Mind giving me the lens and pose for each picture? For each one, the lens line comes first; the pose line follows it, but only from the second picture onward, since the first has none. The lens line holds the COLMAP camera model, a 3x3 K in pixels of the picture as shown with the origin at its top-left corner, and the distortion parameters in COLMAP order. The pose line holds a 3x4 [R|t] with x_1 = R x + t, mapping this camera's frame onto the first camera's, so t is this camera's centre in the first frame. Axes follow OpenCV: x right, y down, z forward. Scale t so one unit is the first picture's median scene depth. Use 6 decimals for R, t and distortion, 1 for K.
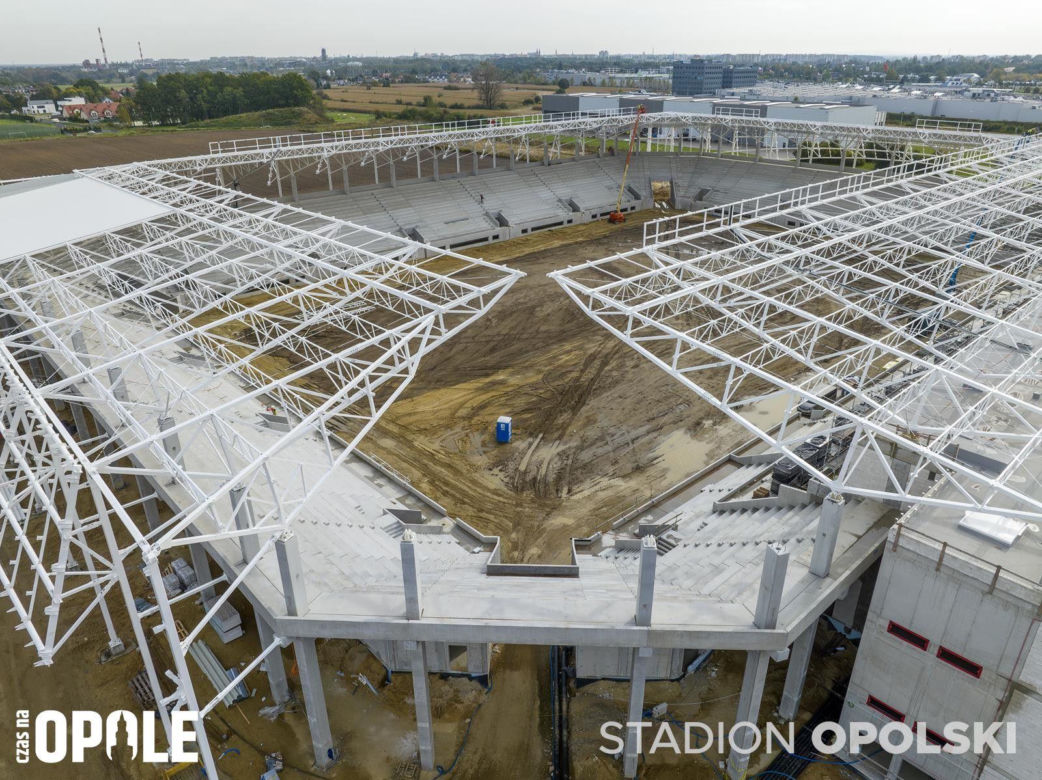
lens RADIAL K [[740.6, 0, 509.7], [0, 740.6, 394.5], [0, 0, 1]] dist [-0.046821, 0.007980]
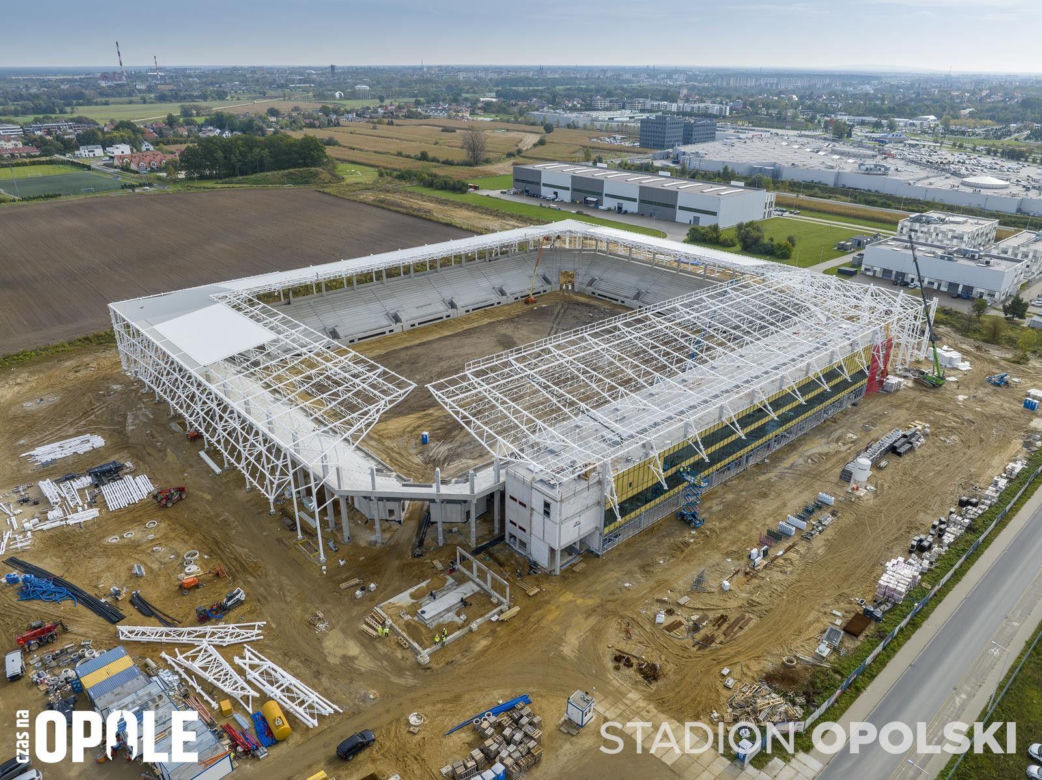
lens RADIAL K [[740.6, 0, 509.7], [0, 740.6, 394.5], [0, 0, 1]] dist [-0.046821, 0.007980]
pose [[0.999855, 0.016802, -0.002802, 0.258622], [-0.016826, 0.999822, -0.008510, -0.069960], [0.002659, 0.008556, 0.999960, -1.263673]]
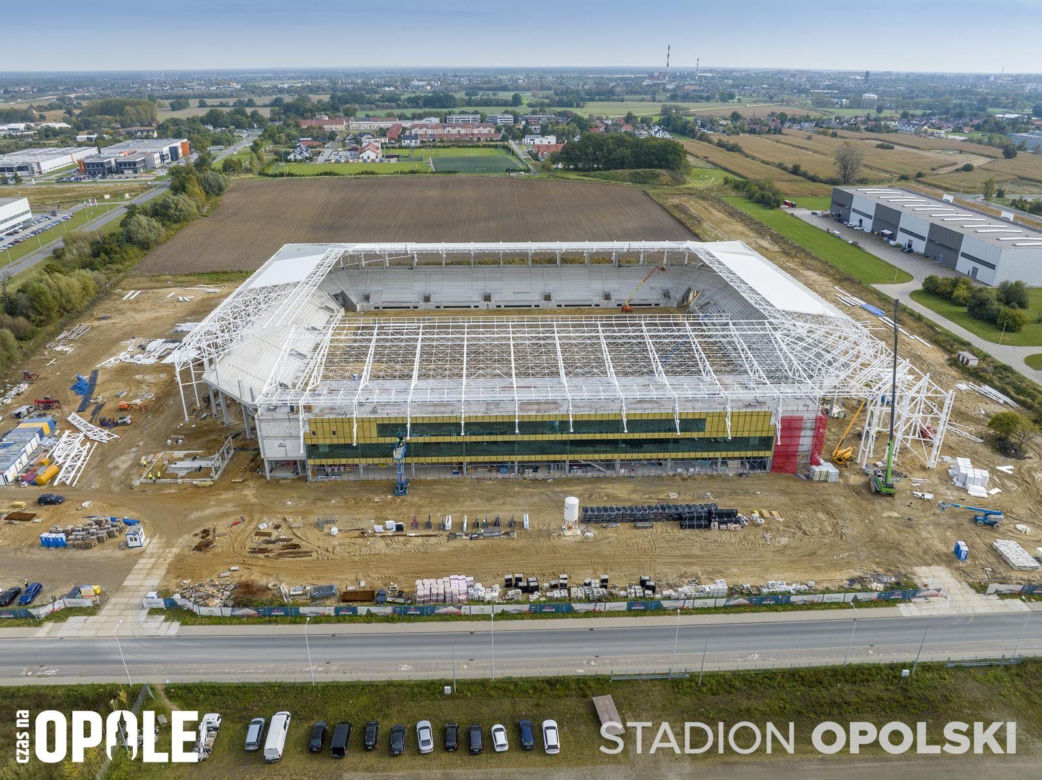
lens RADIAL K [[740.6, 0, 509.7], [0, 740.6, 394.5], [0, 0, 1]] dist [-0.046821, 0.007980]
pose [[0.764477, 0.274615, -0.583234, 2.168201], [-0.278158, 0.956690, 0.085859, -0.308133], [0.581552, 0.096593, 0.807754, -0.939427]]
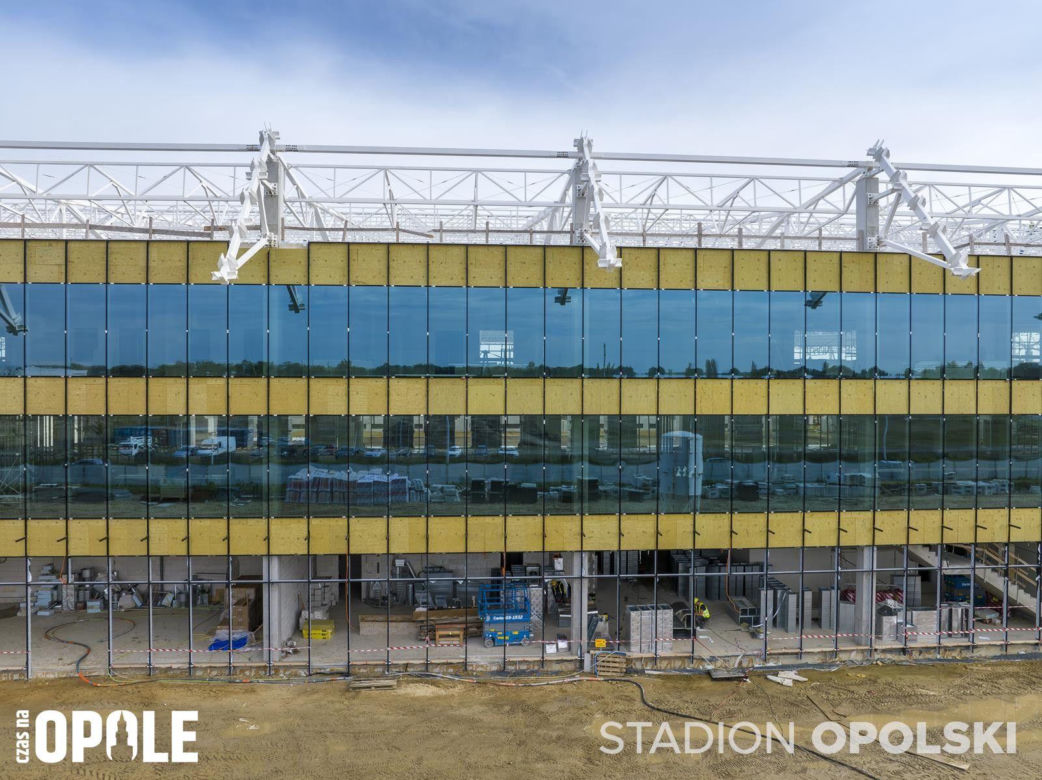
lens RADIAL K [[740.6, 0, 509.7], [0, 740.6, 394.5], [0, 0, 1]] dist [-0.046821, 0.007980]
pose [[0.786070, 0.015262, -0.617949, 1.138763], [-0.262720, 0.913157, -0.311643, 0.123162], [0.559528, 0.407321, 0.721816, 0.570814]]
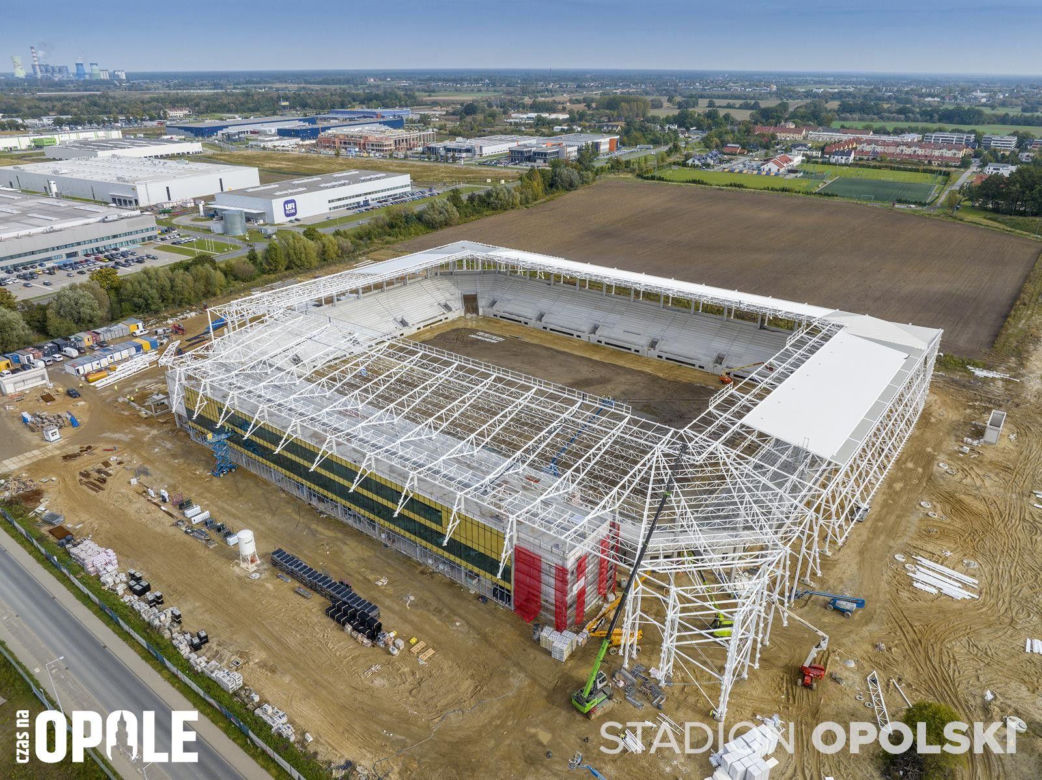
lens RADIAL K [[740.6, 0, 509.7], [0, 740.6, 394.5], [0, 0, 1]] dist [-0.046821, 0.007980]
pose [[0.168753, 0.412554, -0.895166, 2.865306], [-0.415870, 0.853197, 0.314813, -1.084927], [0.893630, 0.319147, 0.315548, 0.661589]]
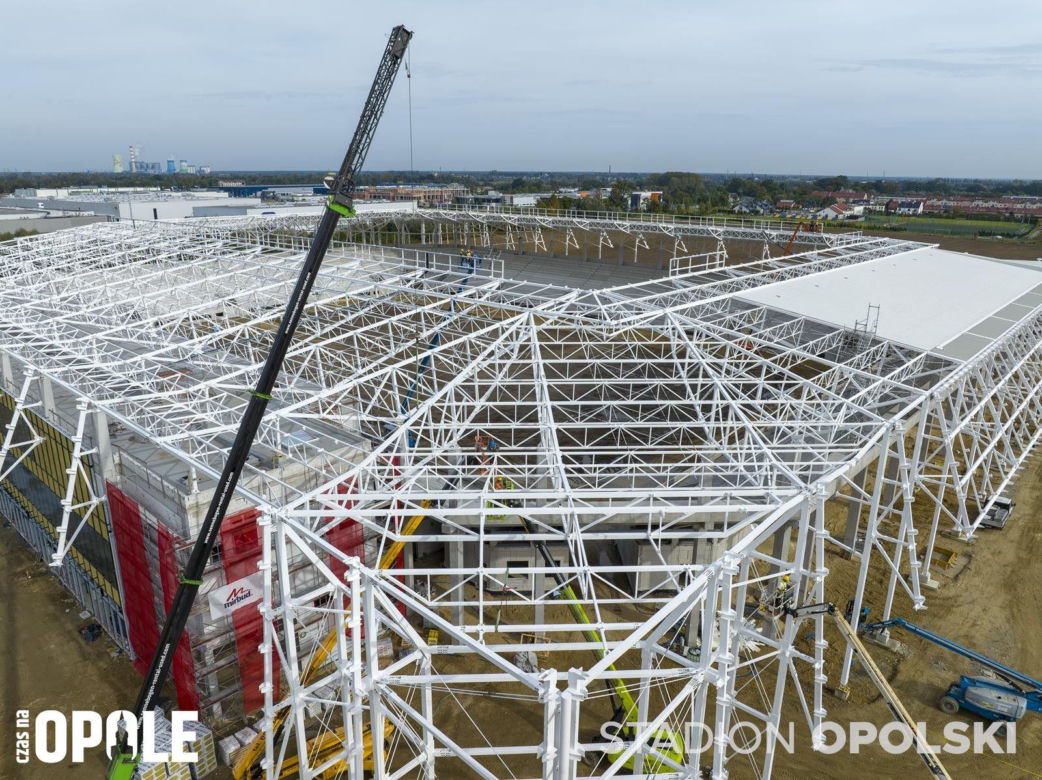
lens RADIAL K [[740.6, 0, 509.7], [0, 740.6, 394.5], [0, 0, 1]] dist [-0.046821, 0.007980]
pose [[0.085224, 0.299716, -0.950214, 2.153786], [-0.426025, 0.873070, 0.237173, -0.657800], [0.900688, 0.384603, 0.202093, 1.450121]]
